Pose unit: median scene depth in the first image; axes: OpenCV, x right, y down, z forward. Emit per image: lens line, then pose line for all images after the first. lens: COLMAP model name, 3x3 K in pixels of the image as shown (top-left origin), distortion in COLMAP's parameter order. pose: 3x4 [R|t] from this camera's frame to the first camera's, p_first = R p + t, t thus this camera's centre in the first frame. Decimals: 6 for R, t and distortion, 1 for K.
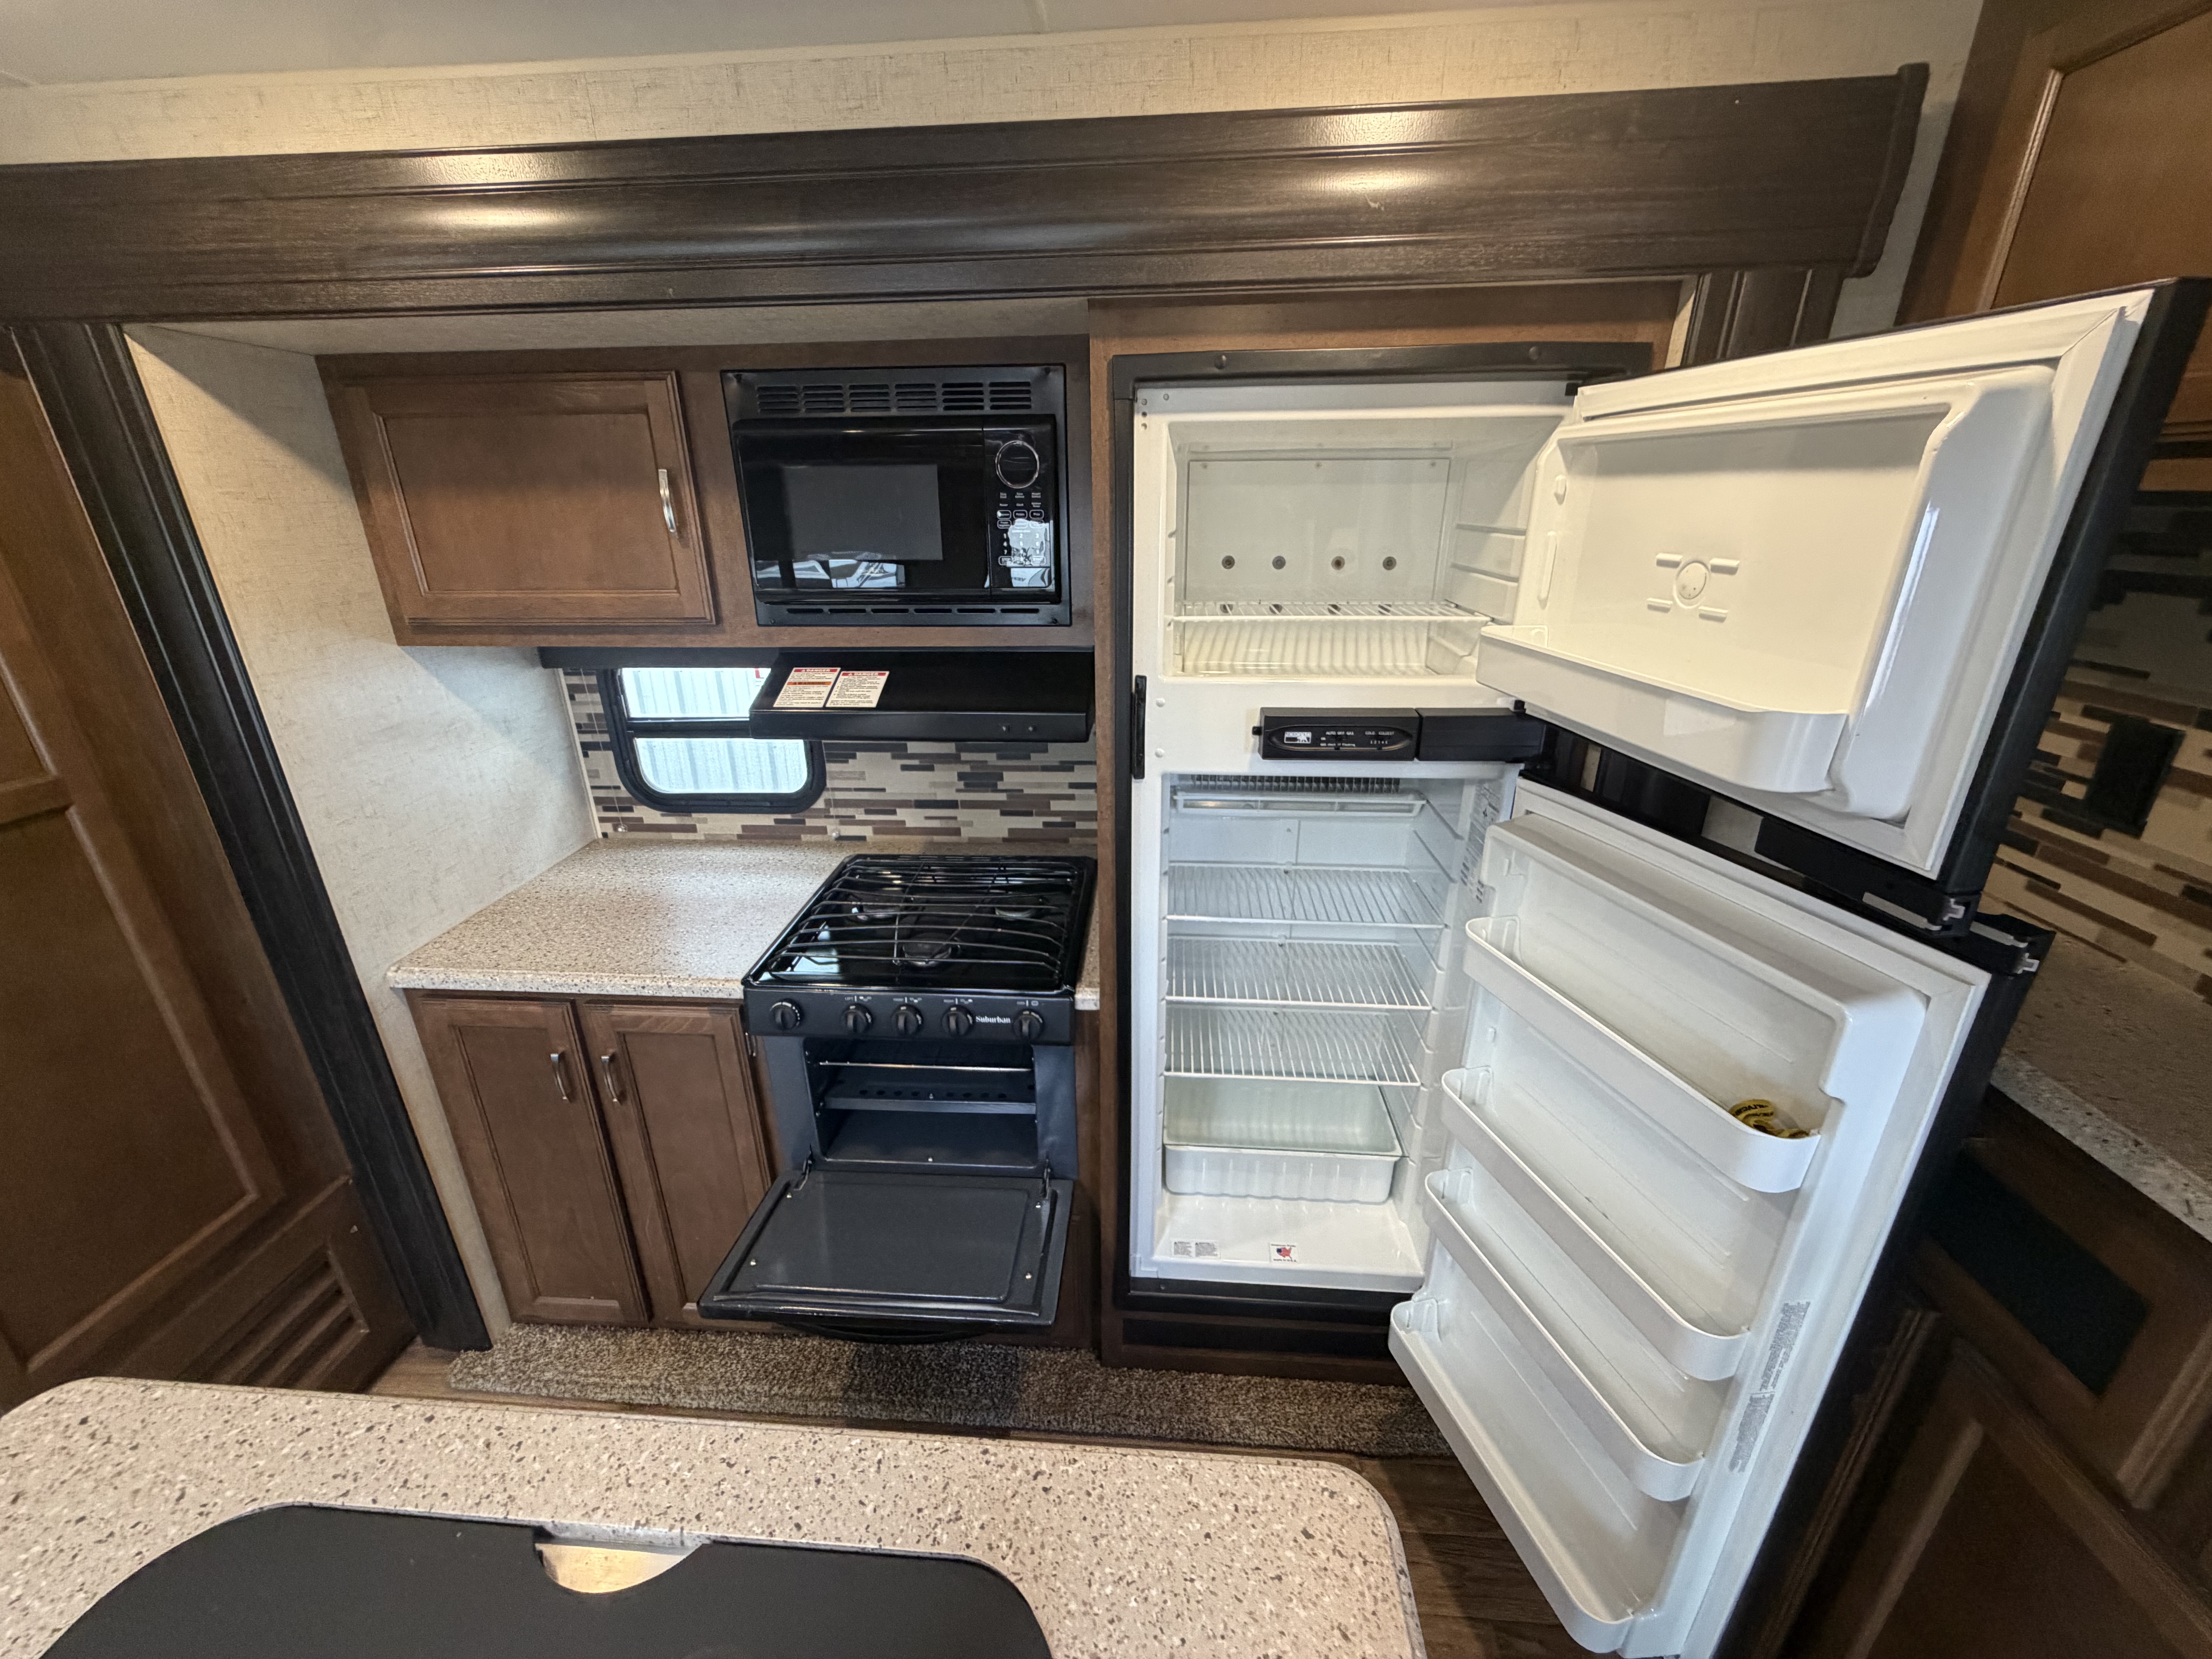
lens RADIAL K [[877.2, 0, 1103.1], [0, 877.2, 821.4], [0, 0, 1]] dist [-0.001605, 0.000784]
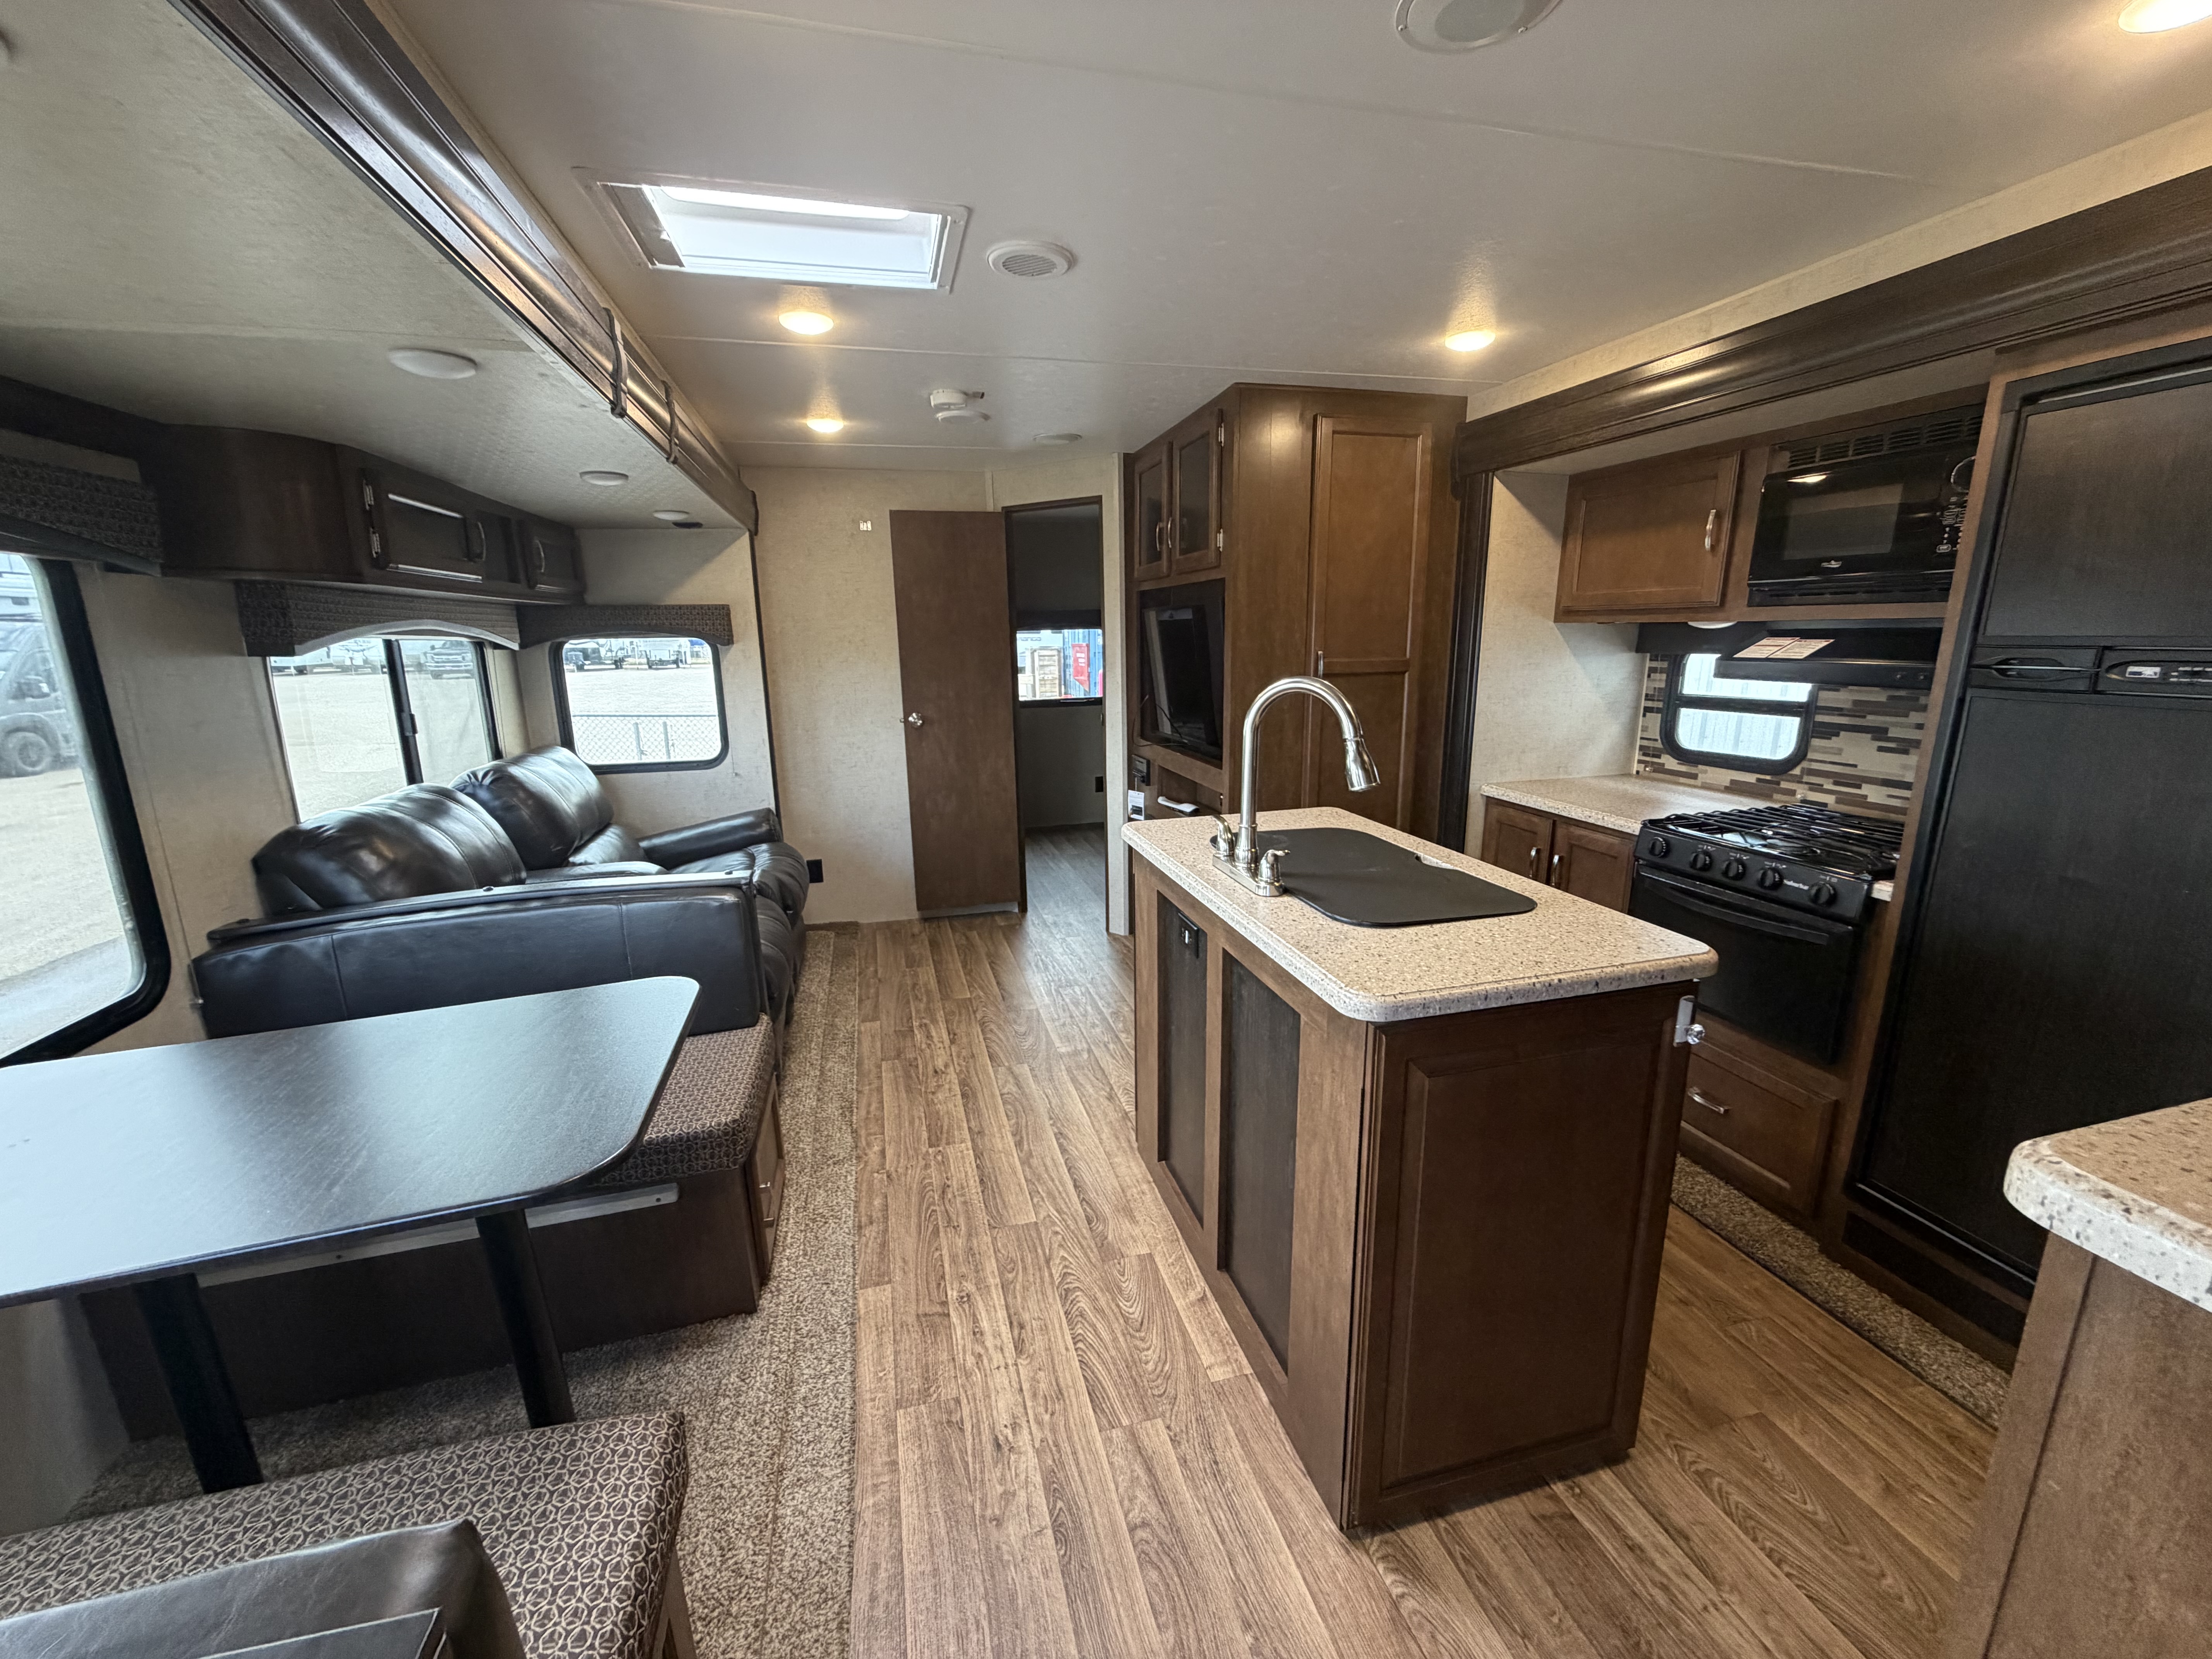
lens RADIAL K [[877.2, 0, 1084.2], [0, 877.2, 809.8], [0, 0, 1]] dist [-0.001605, 0.000784]
pose [[0.305924, 0.203233, -0.930111, 0.557673], [-0.335166, 0.937399, 0.094586, 0.262476], [0.891108, 0.282806, 0.354890, -0.345605]]
